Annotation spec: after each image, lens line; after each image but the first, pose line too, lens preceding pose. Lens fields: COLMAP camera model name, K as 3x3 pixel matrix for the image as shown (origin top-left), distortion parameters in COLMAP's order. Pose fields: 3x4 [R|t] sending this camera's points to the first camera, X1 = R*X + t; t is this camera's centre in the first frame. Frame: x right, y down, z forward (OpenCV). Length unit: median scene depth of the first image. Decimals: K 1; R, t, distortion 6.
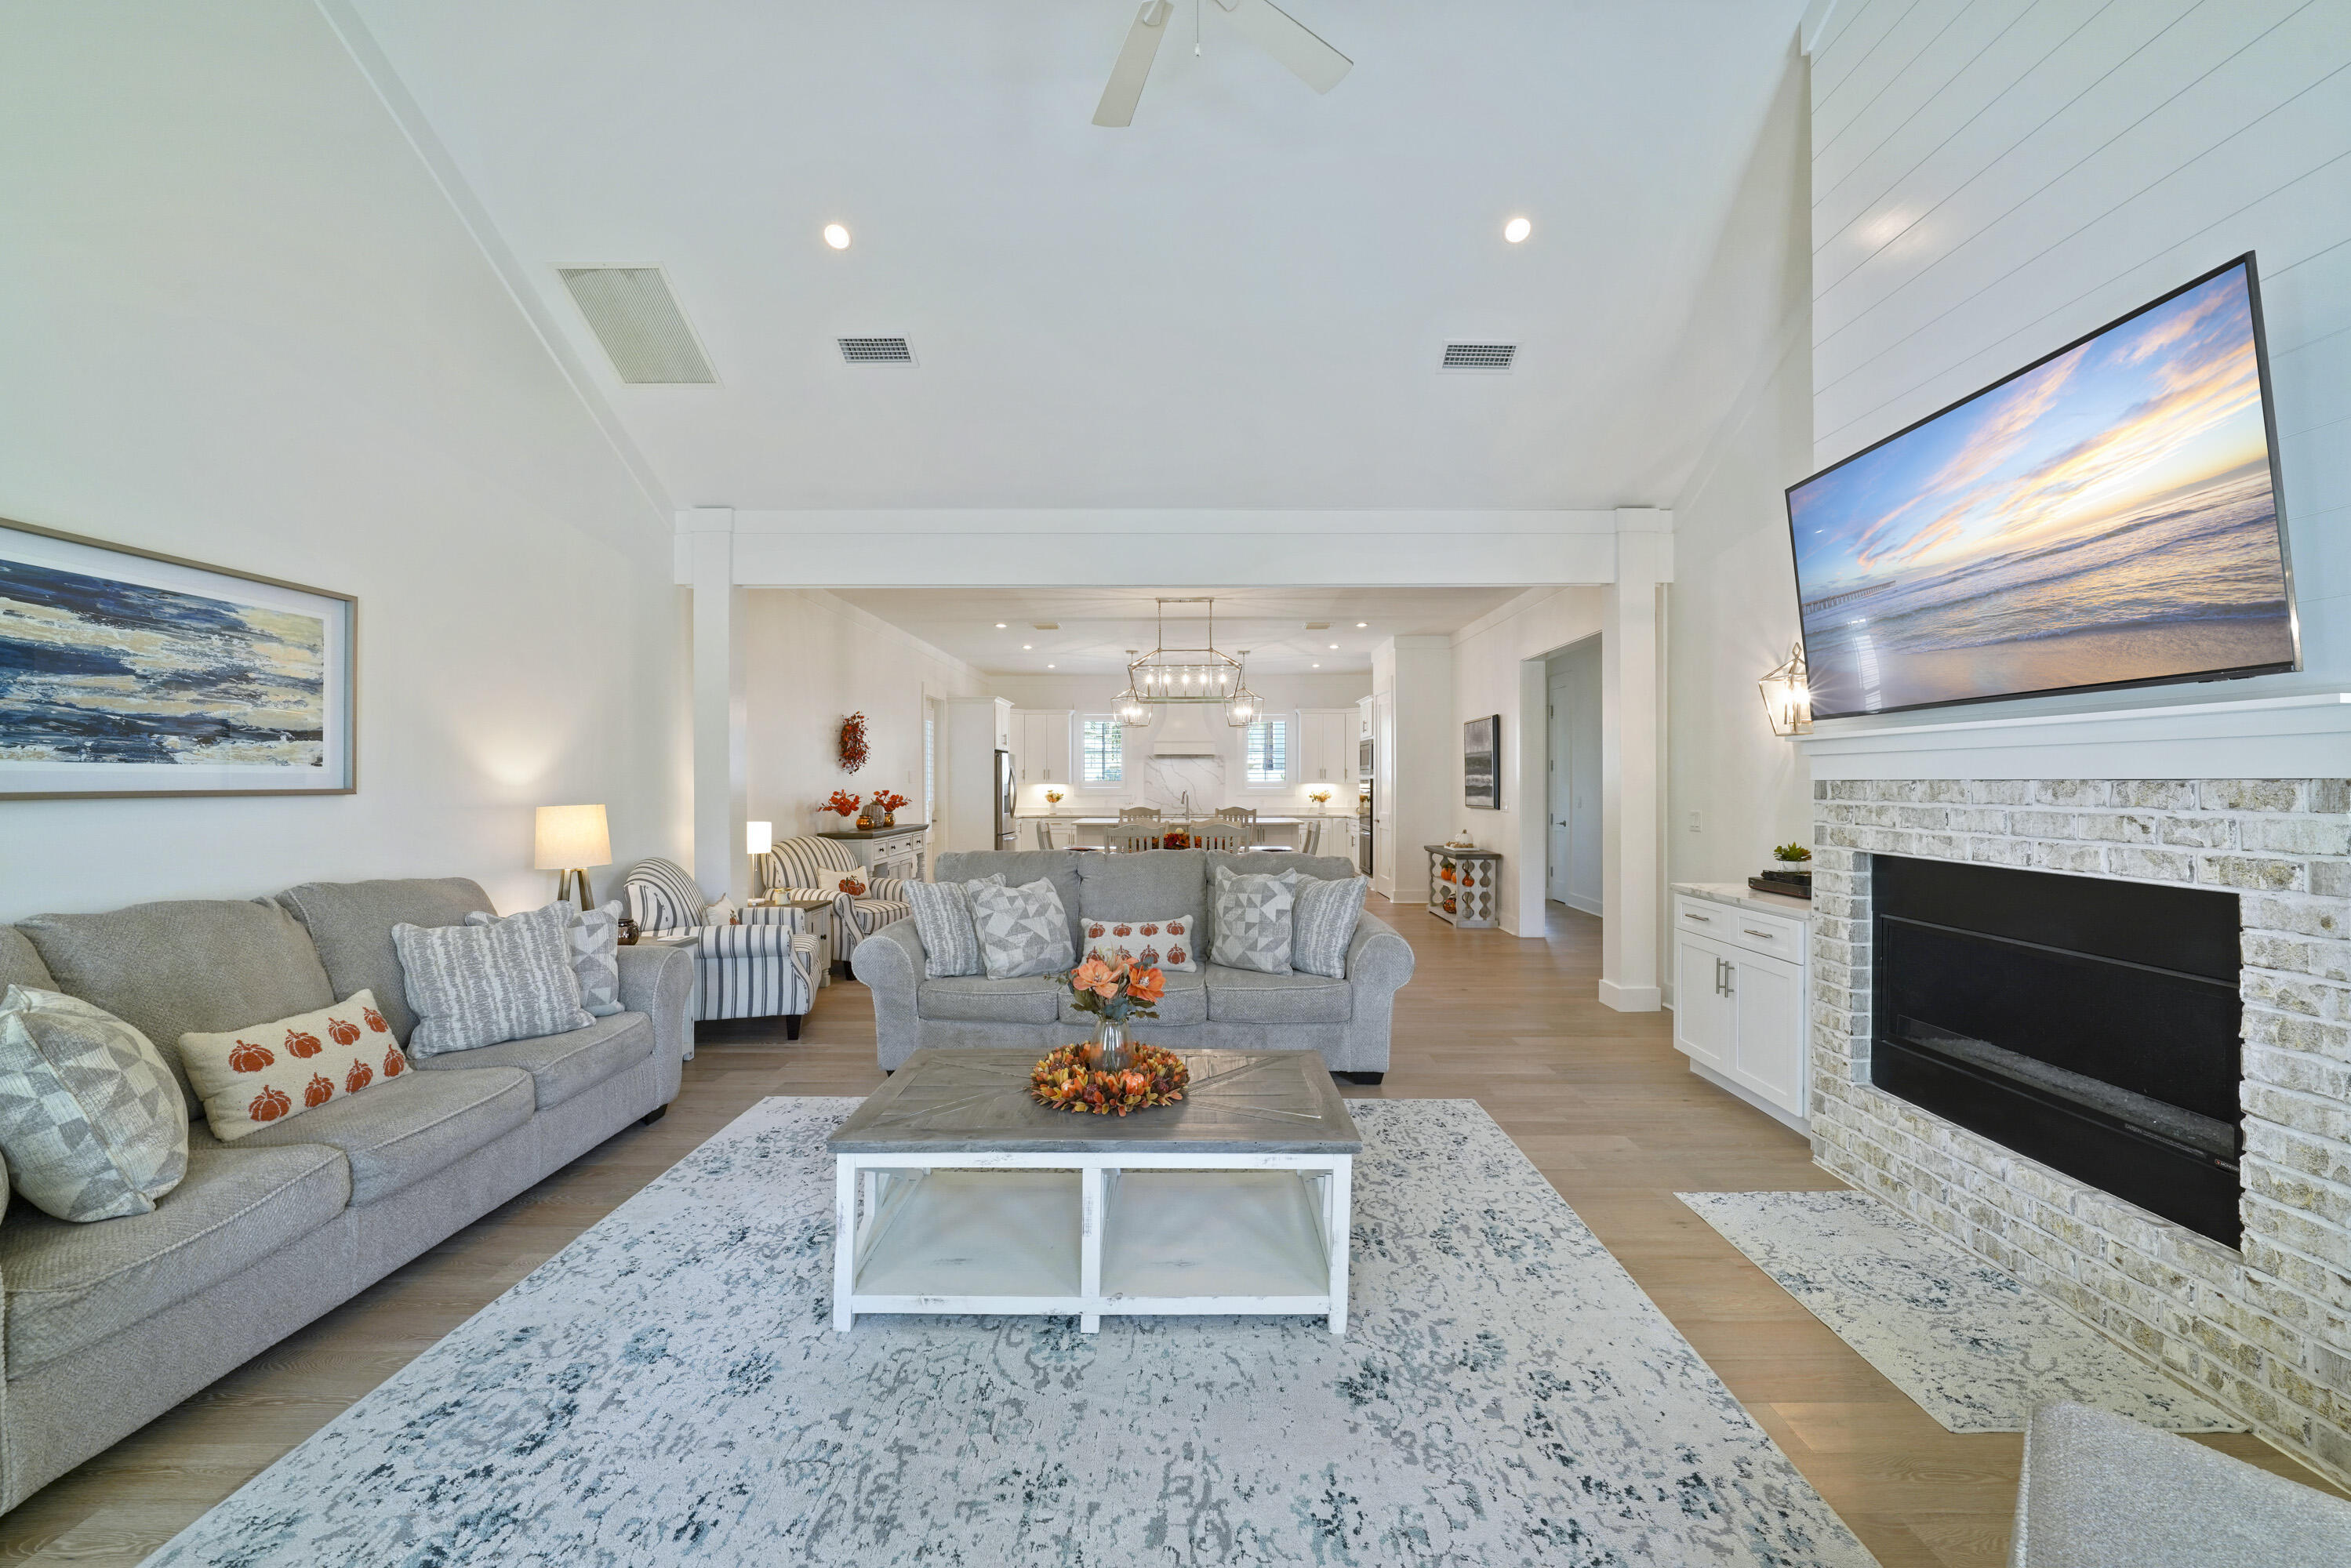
lens RADIAL K [[907.1, 0, 1190.3], [0, 907.1, 778.2], [0, 0, 1]] dist [-0.018469, 0.004992]
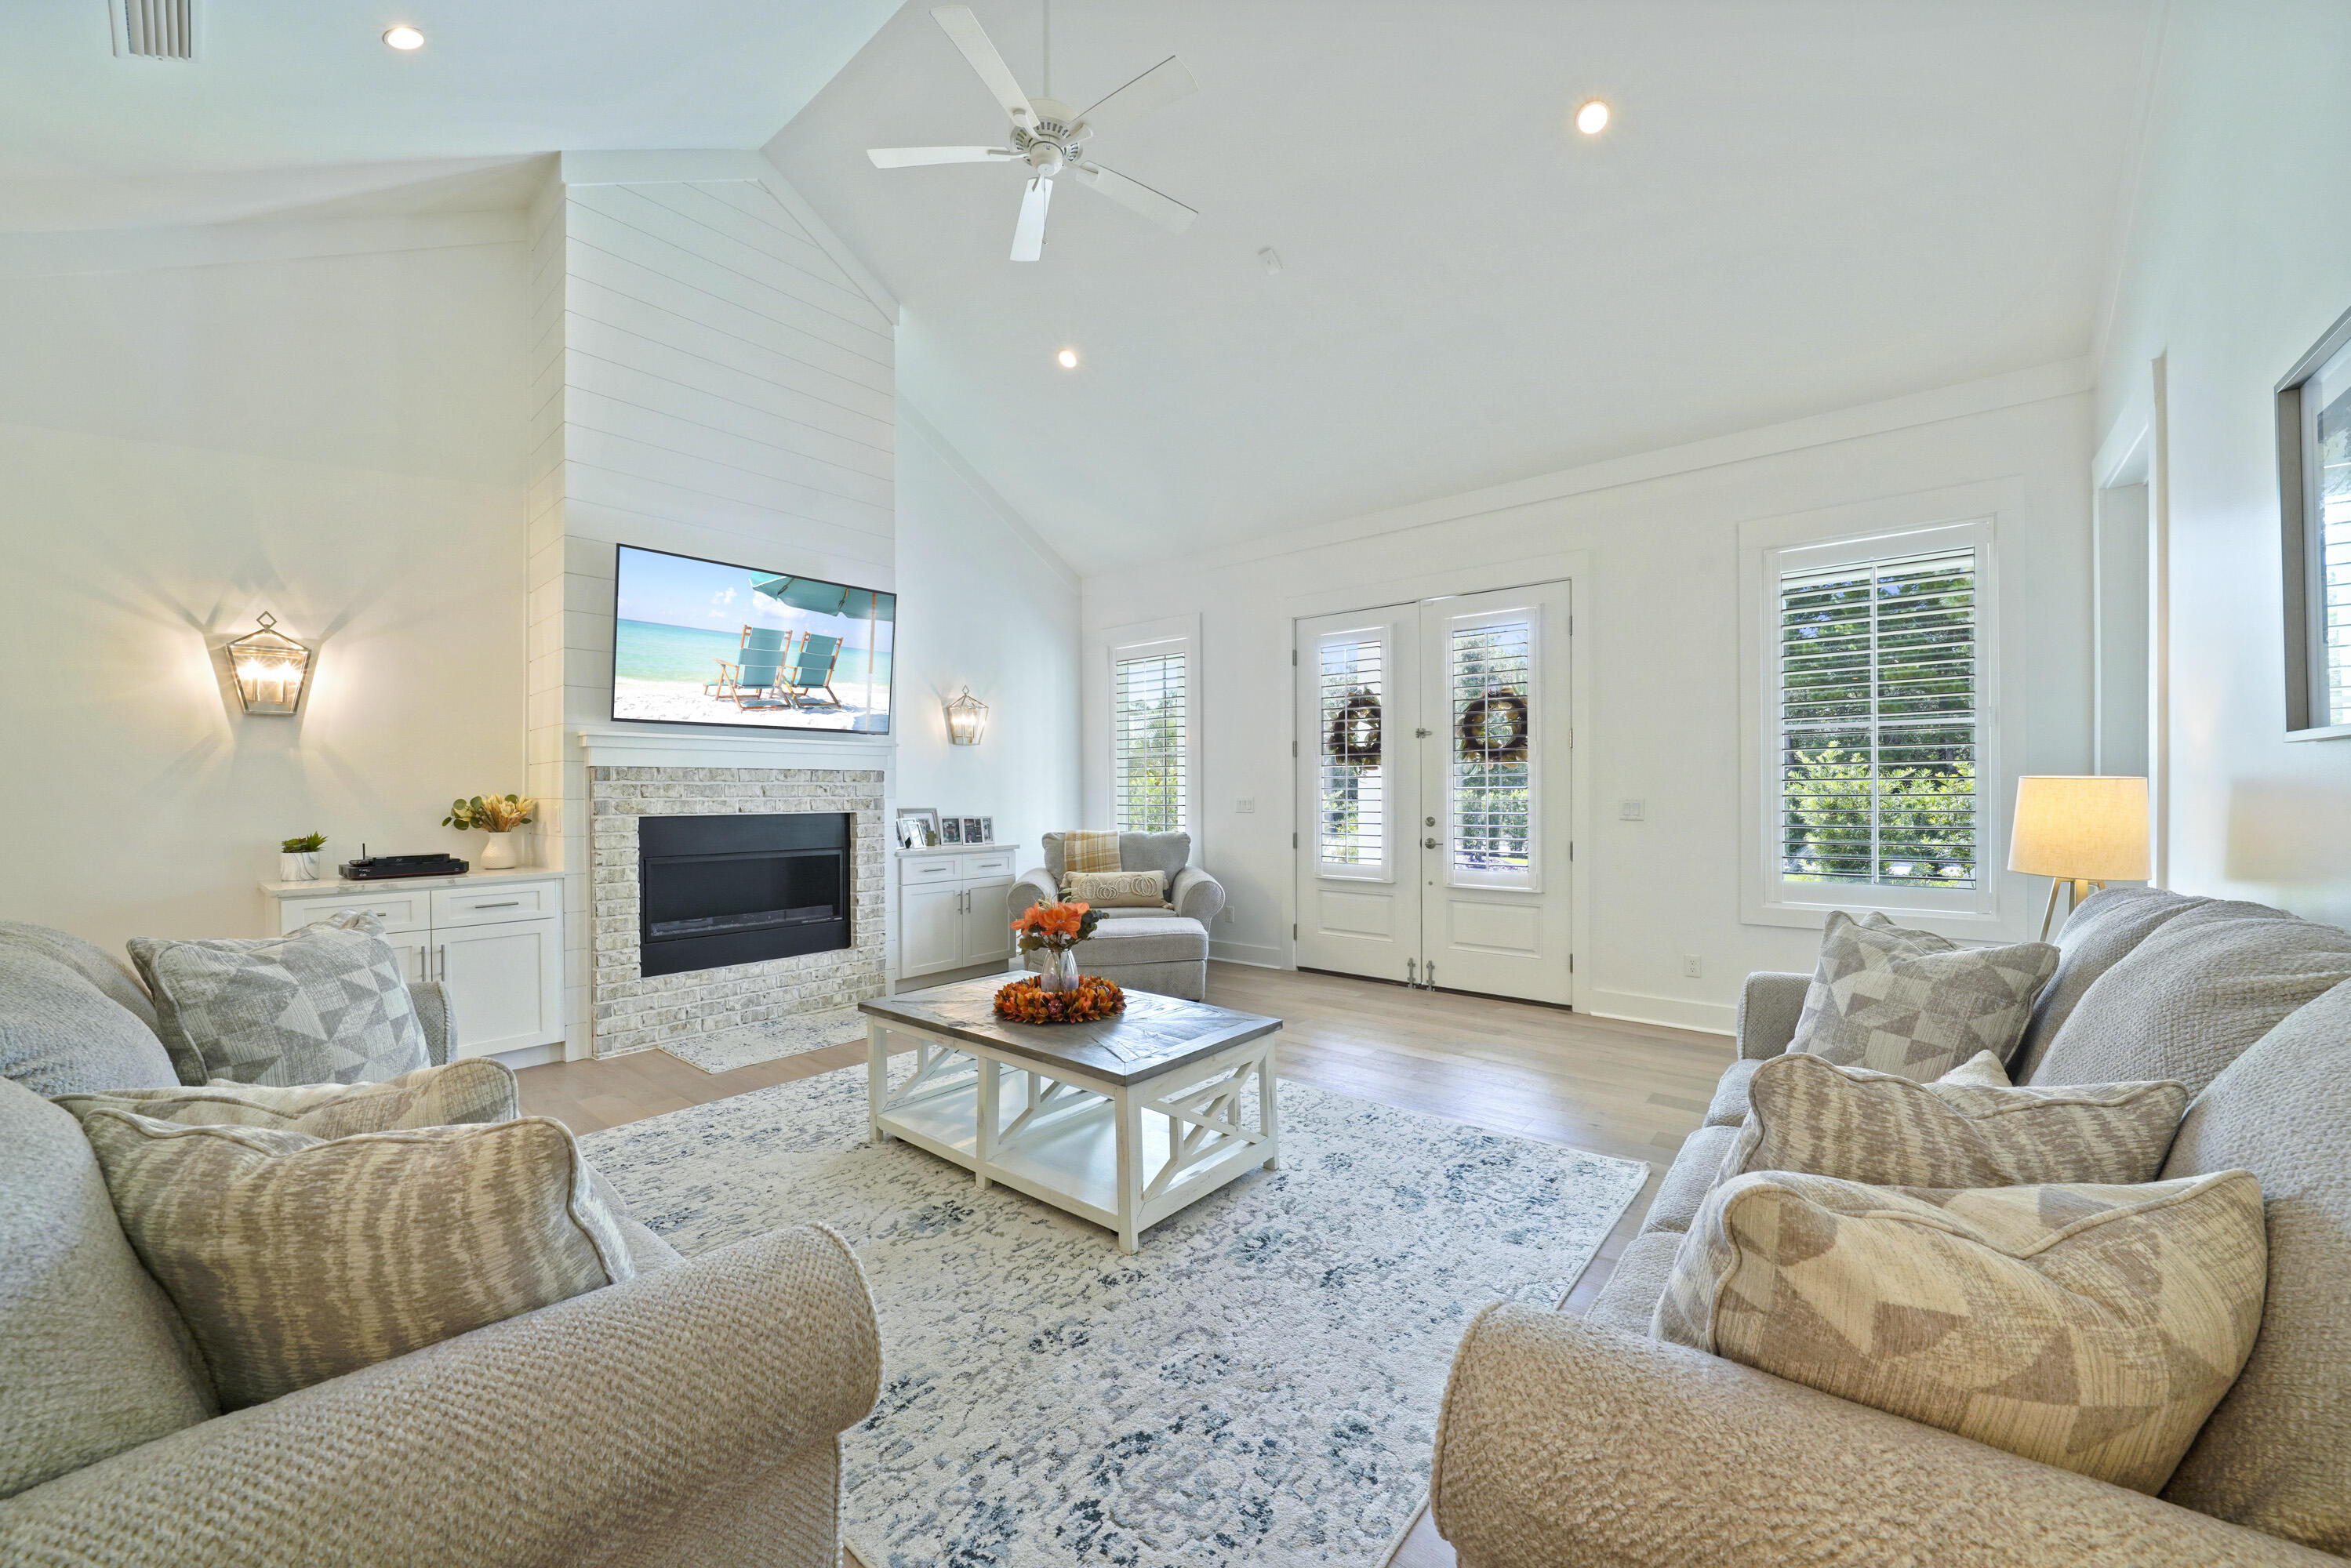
lens RADIAL K [[878.3, 0, 1179.8], [0, 878.3, 788.6], [0, 0, 1]] dist [-0.012730, 0.000256]
pose [[-0.770446, 0.007132, 0.637466, -0.859814], [0.003976, 0.999972, -0.006383, 0.051571], [-0.637493, -0.002383, -0.770452, 1.617637]]
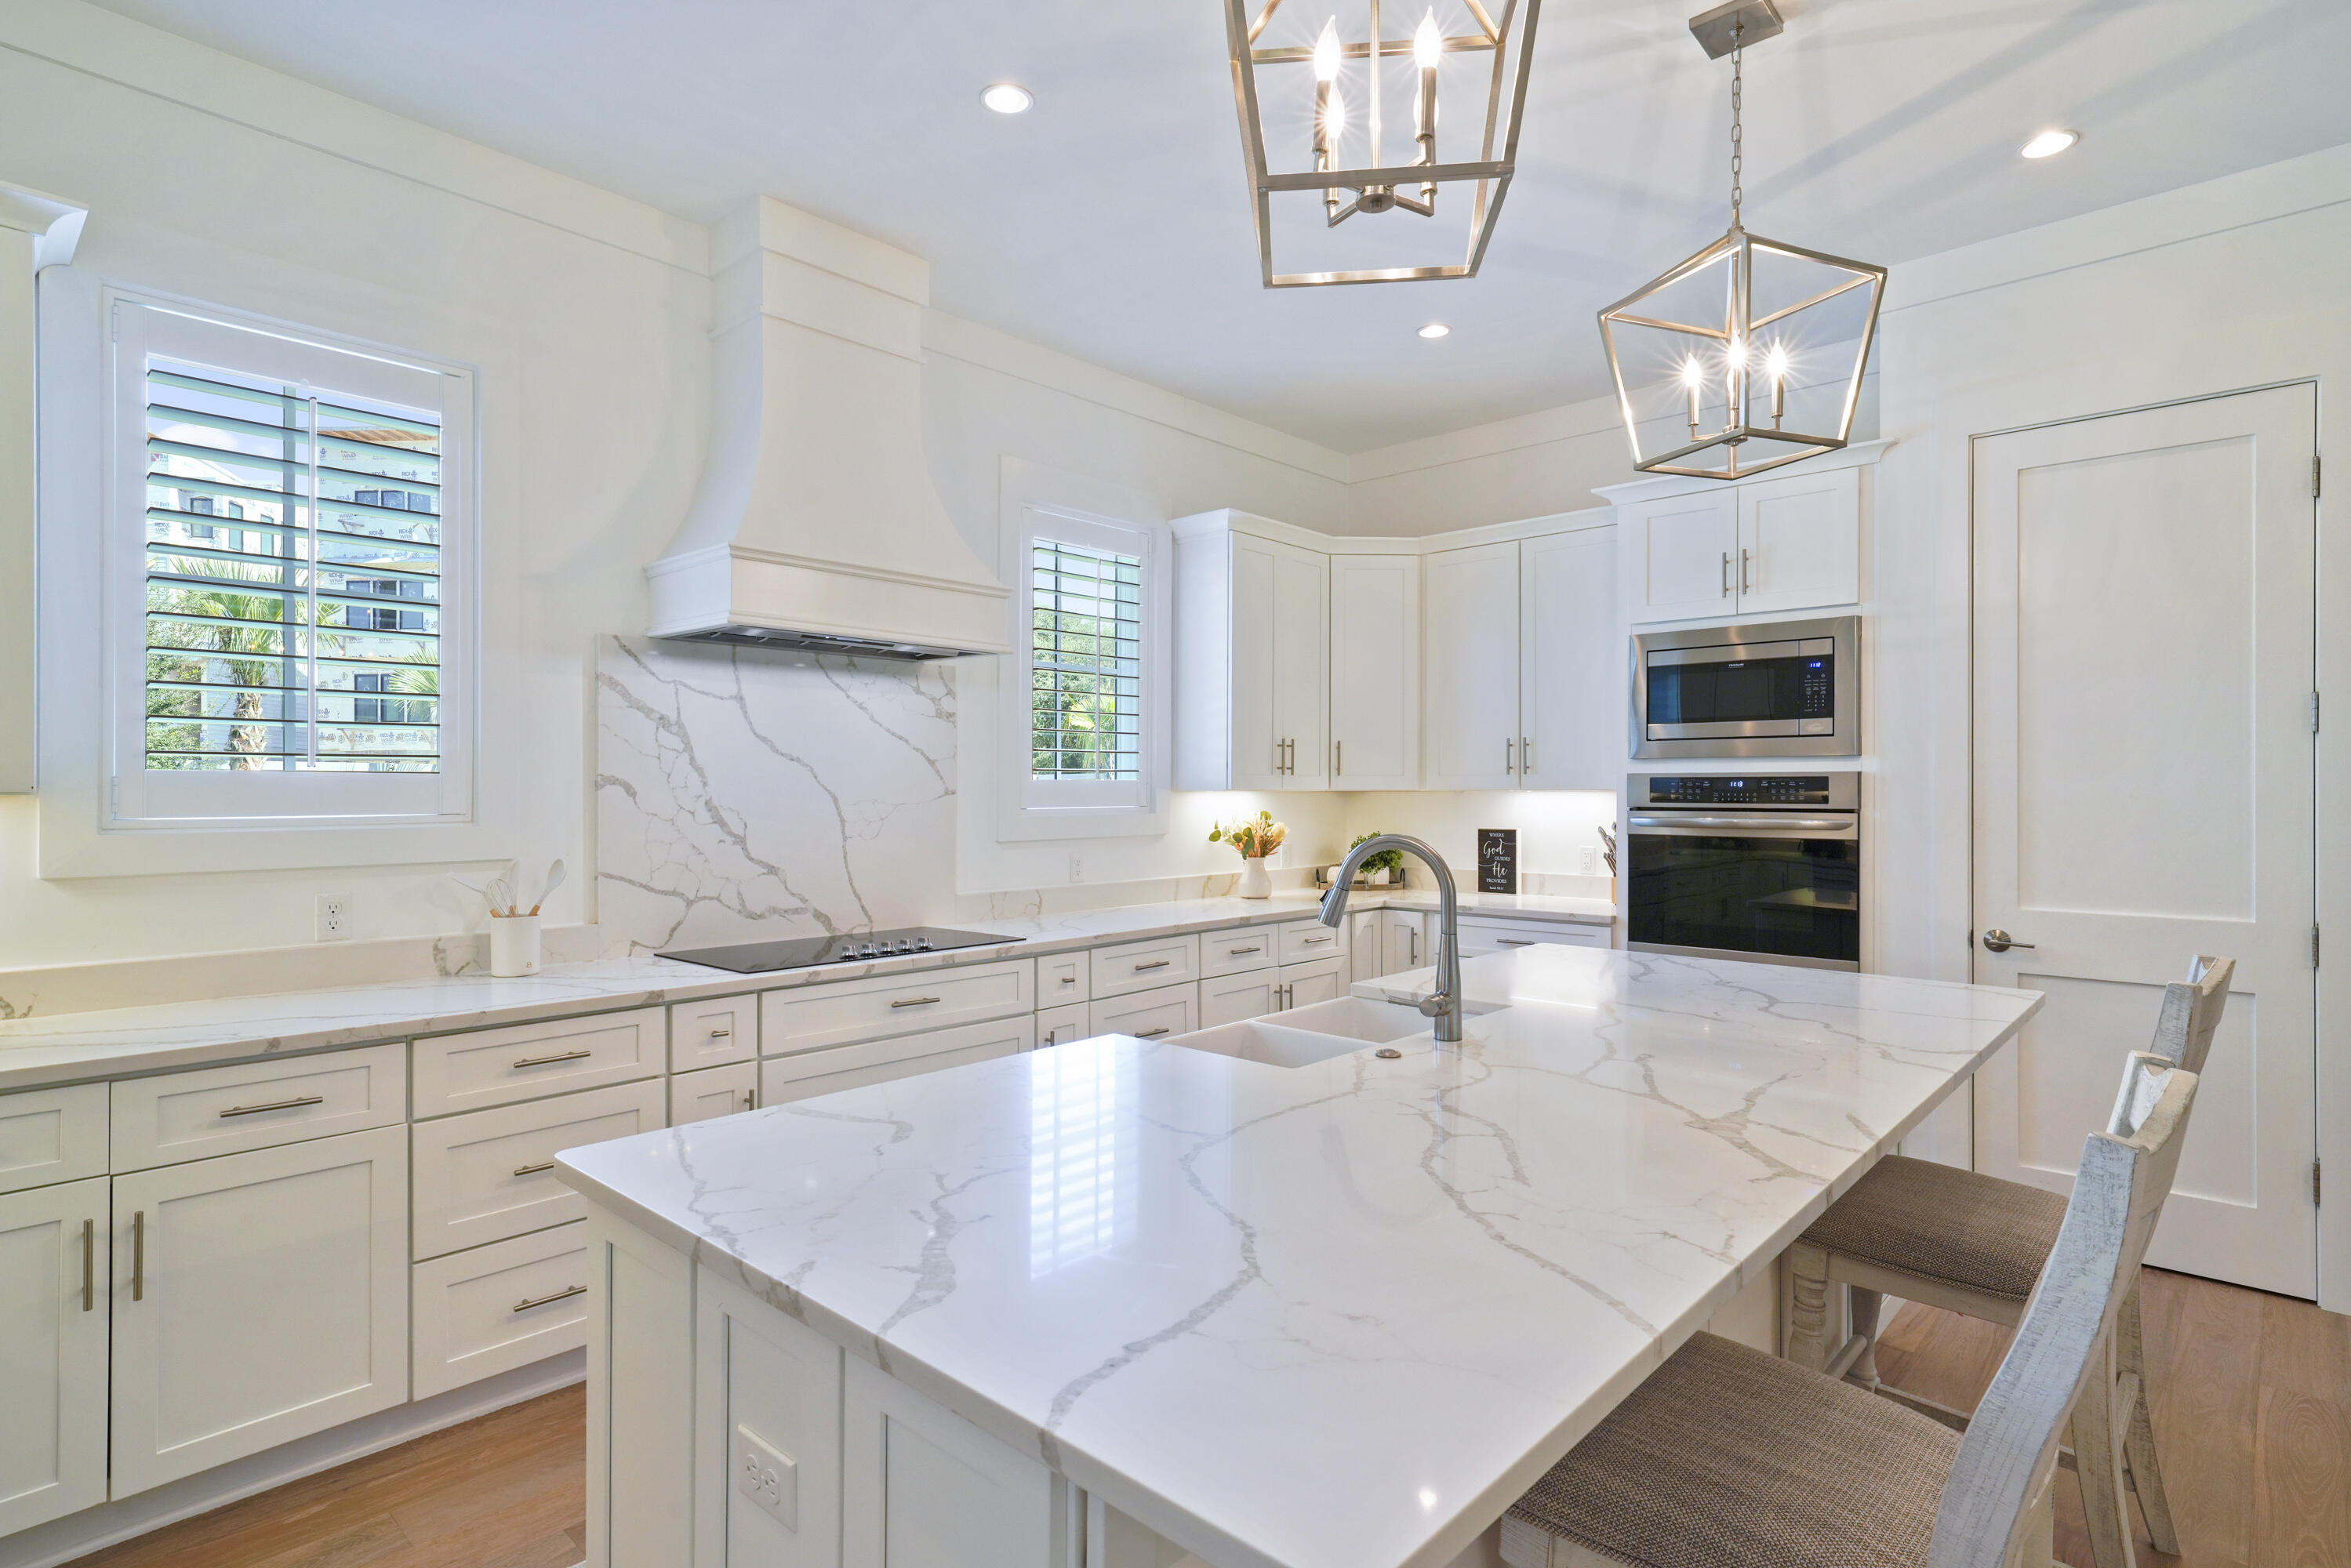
lens RADIAL K [[1188.2, 0, 1188.3], [0, 1188.2, 788.4], [0, 0, 1]] dist [0.004374, 0.000622]
pose [[0.676069, 0.002820, 0.736833, -0.694895], [-0.004236, 0.999991, 0.000059, 0.022963], [-0.736826, -0.003161, 0.676075, 3.669139]]
